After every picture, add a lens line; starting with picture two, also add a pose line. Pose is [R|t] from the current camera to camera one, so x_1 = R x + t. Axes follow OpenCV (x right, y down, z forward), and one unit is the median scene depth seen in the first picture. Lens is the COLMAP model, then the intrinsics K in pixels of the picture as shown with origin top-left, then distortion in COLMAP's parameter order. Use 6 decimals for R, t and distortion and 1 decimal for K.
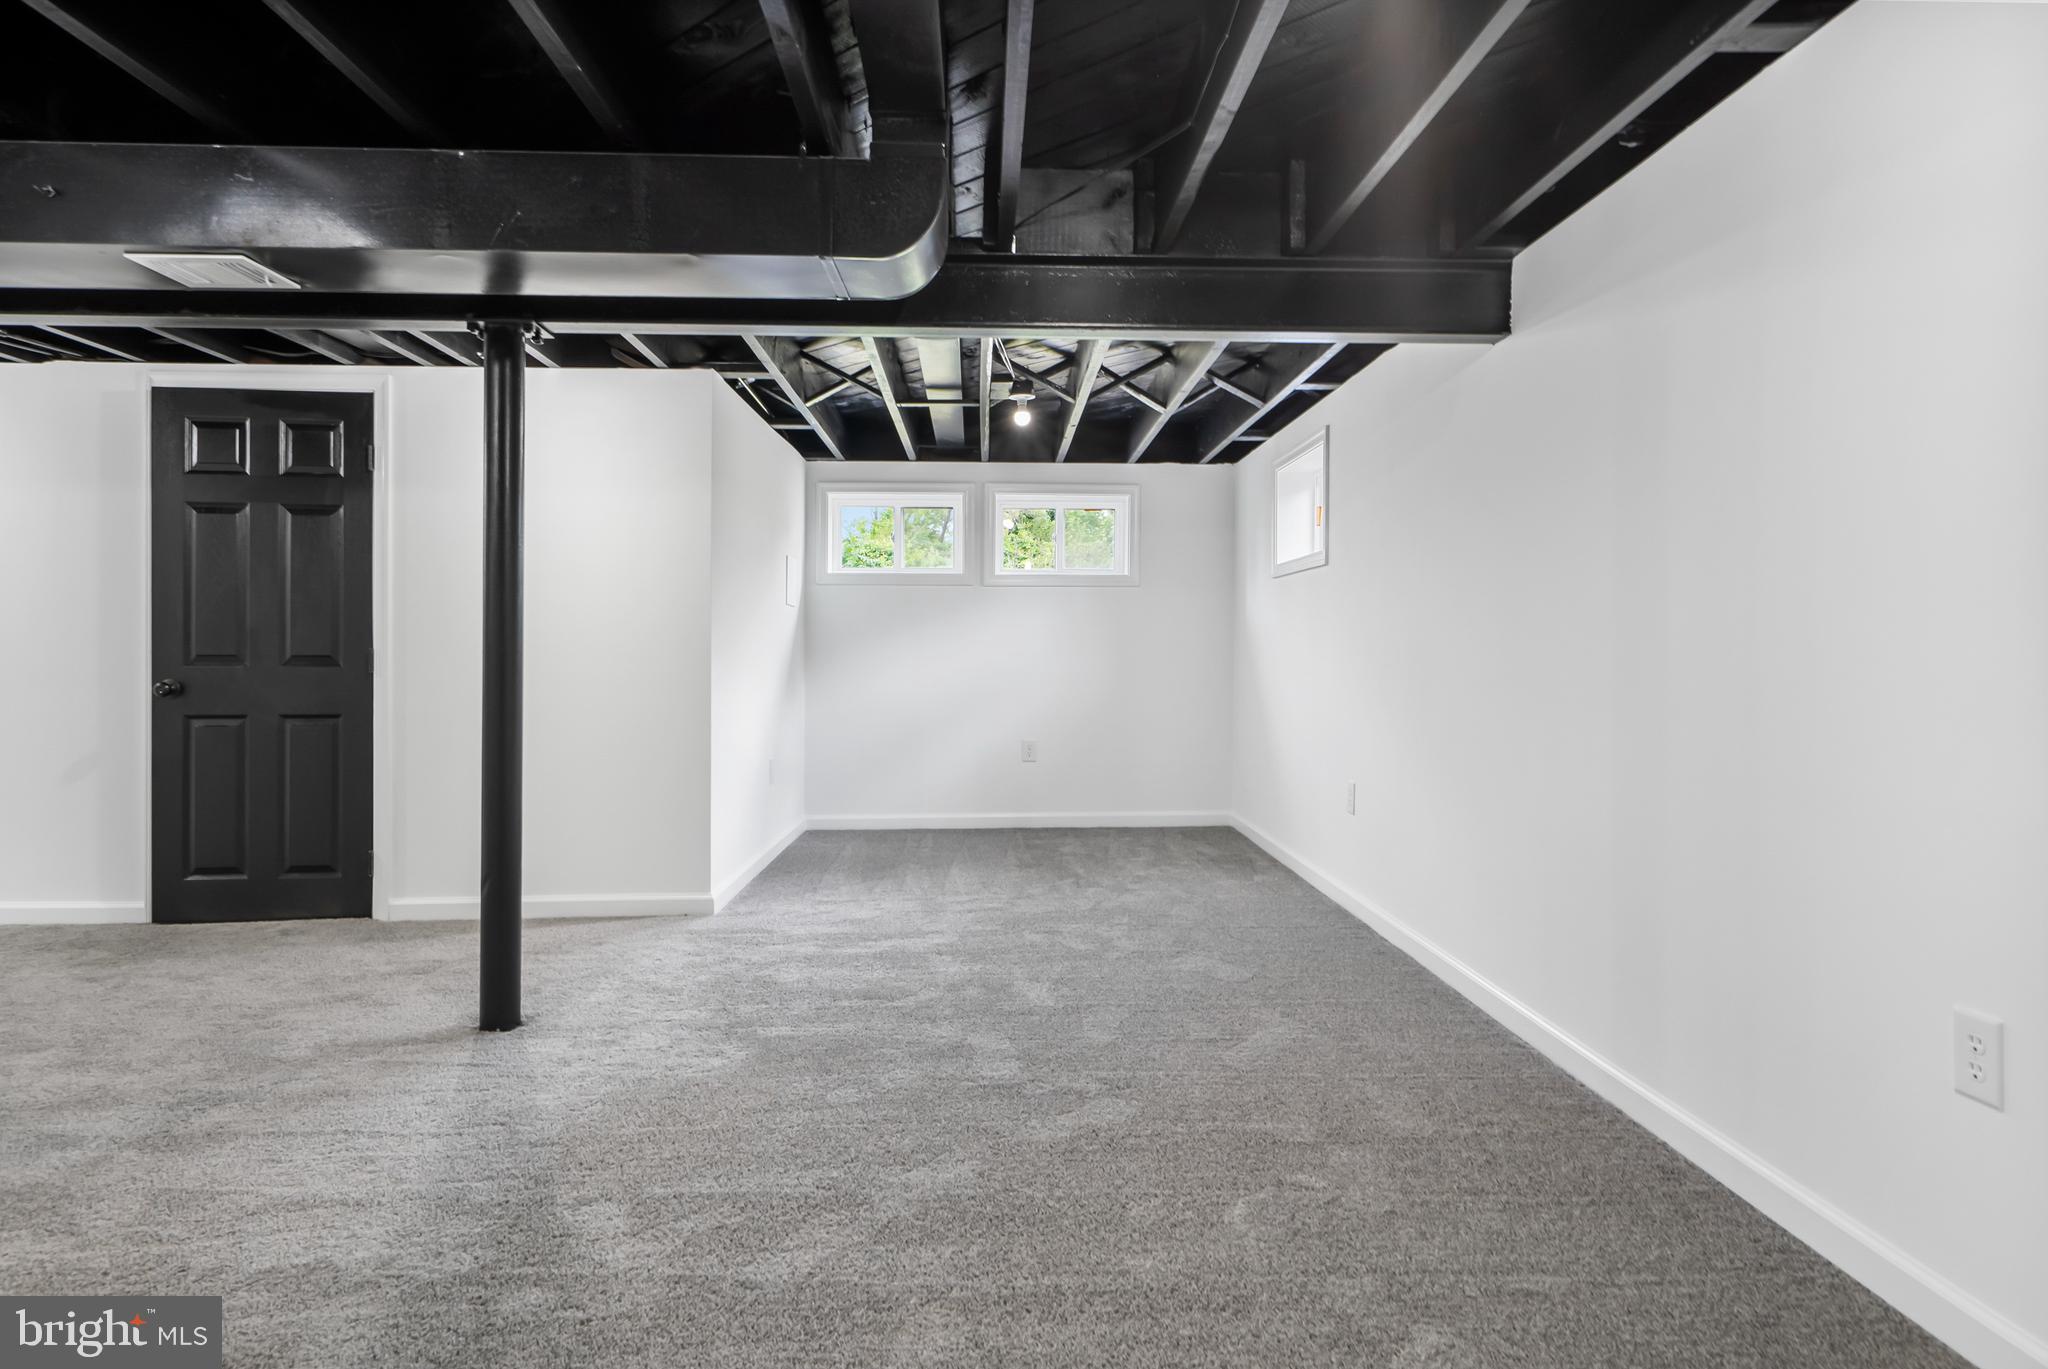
lens RADIAL K [[1160.8, 0, 1027.8], [0, 1160.8, 677.1], [0, 0, 1]] dist [0.005344, 0.001709]
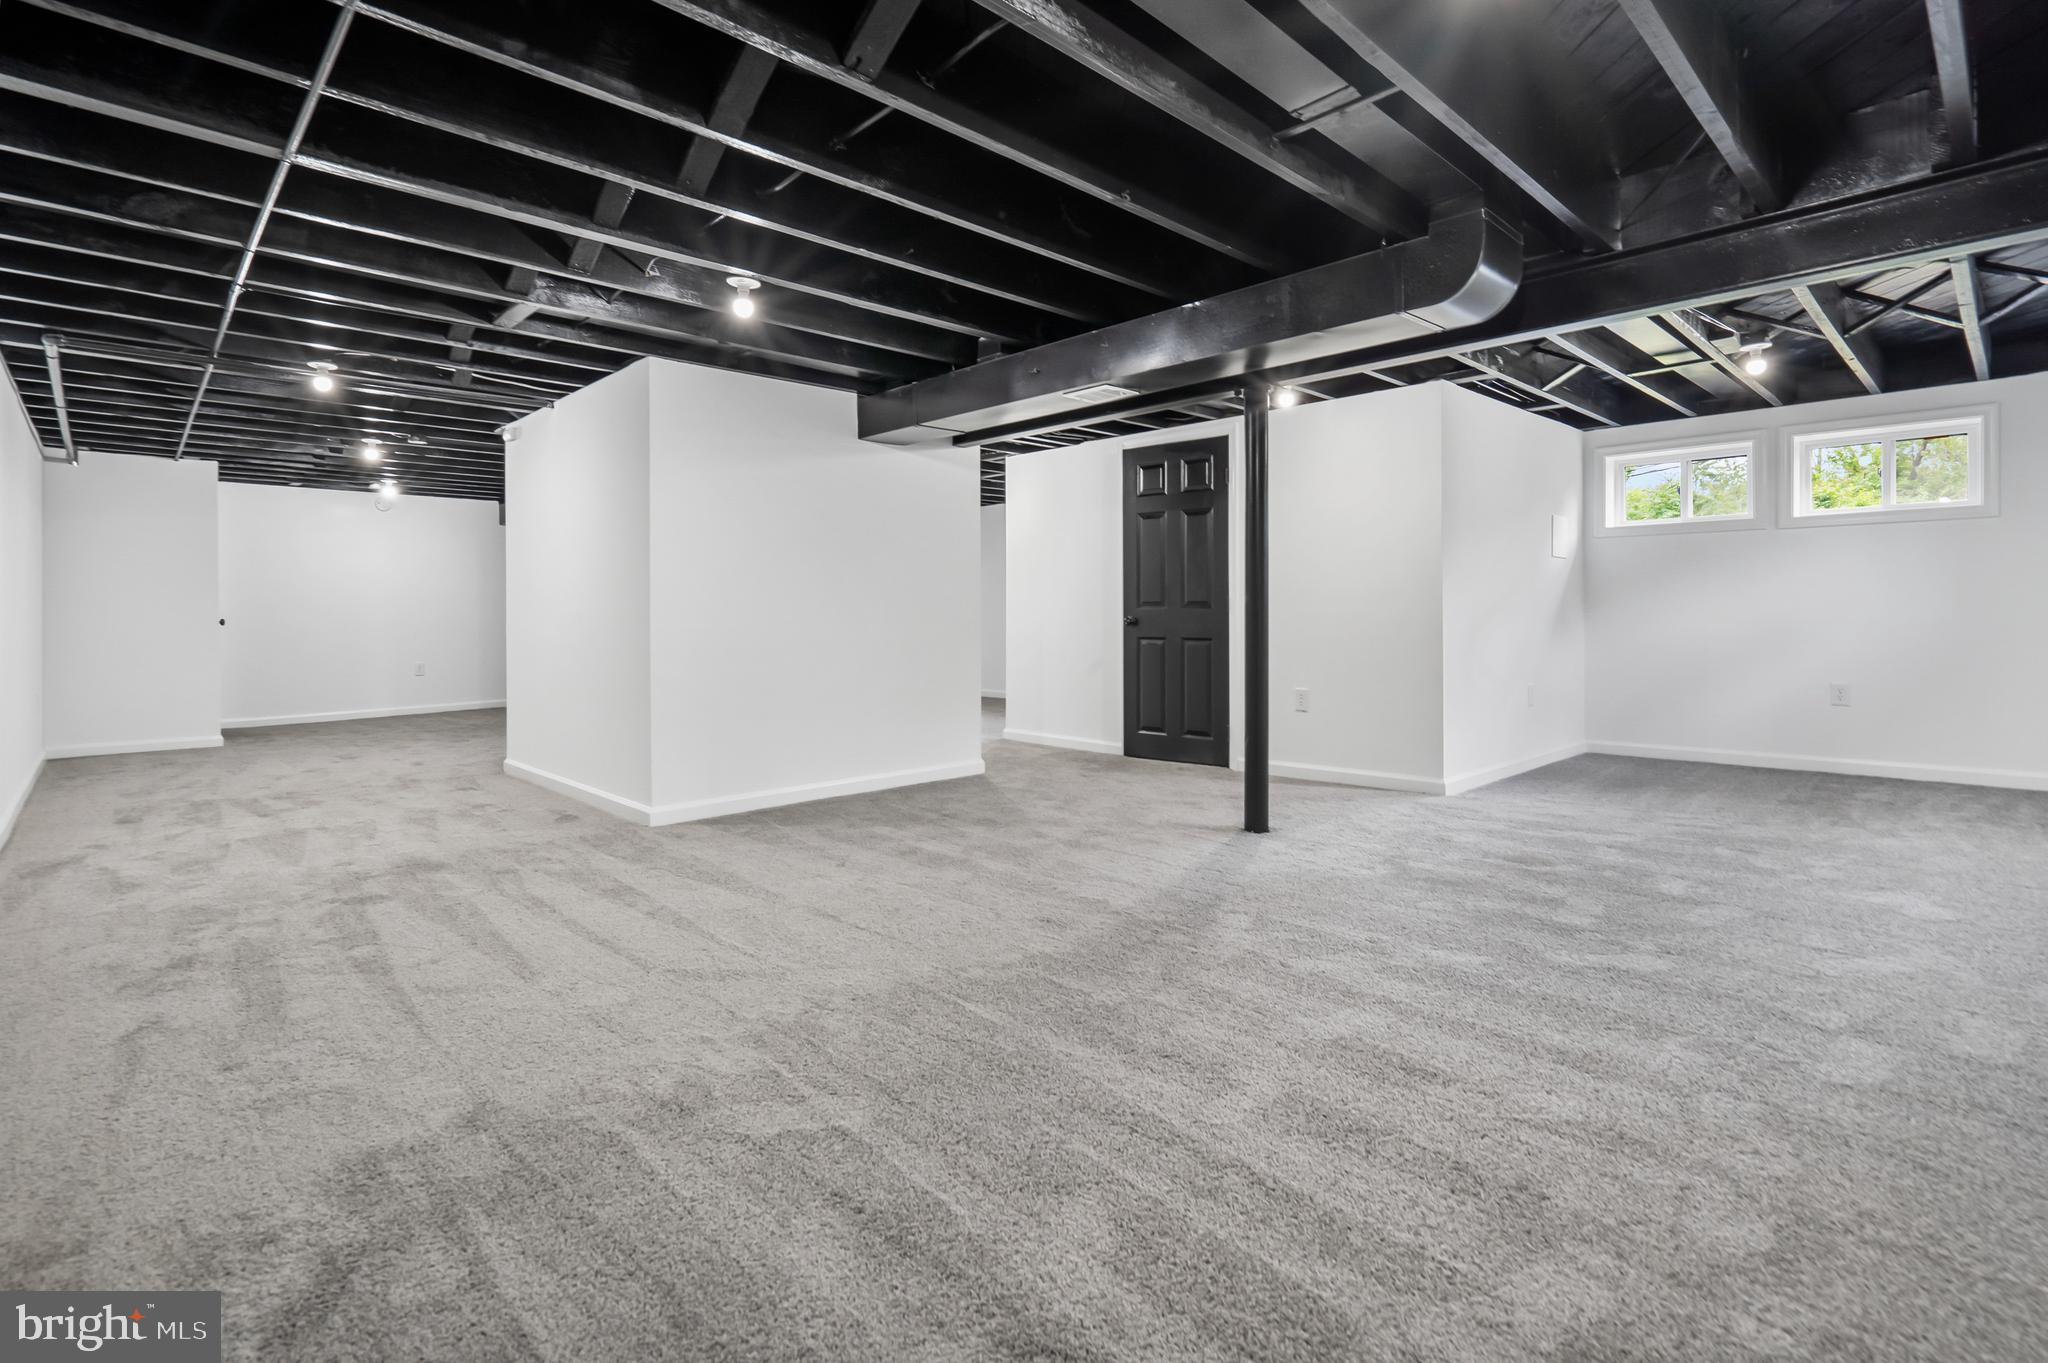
lens RADIAL K [[987.2, 0, 1020.6], [0, 987.2, 607.7], [0, 0, 1]] dist [-0.001774, 0.000766]
pose [[0.662271, -0.009352, -0.749206, 0.260758], [-0.009280, 0.999743, -0.020682, 0.022110], [0.749207, 0.020650, 0.662014, -0.100933]]
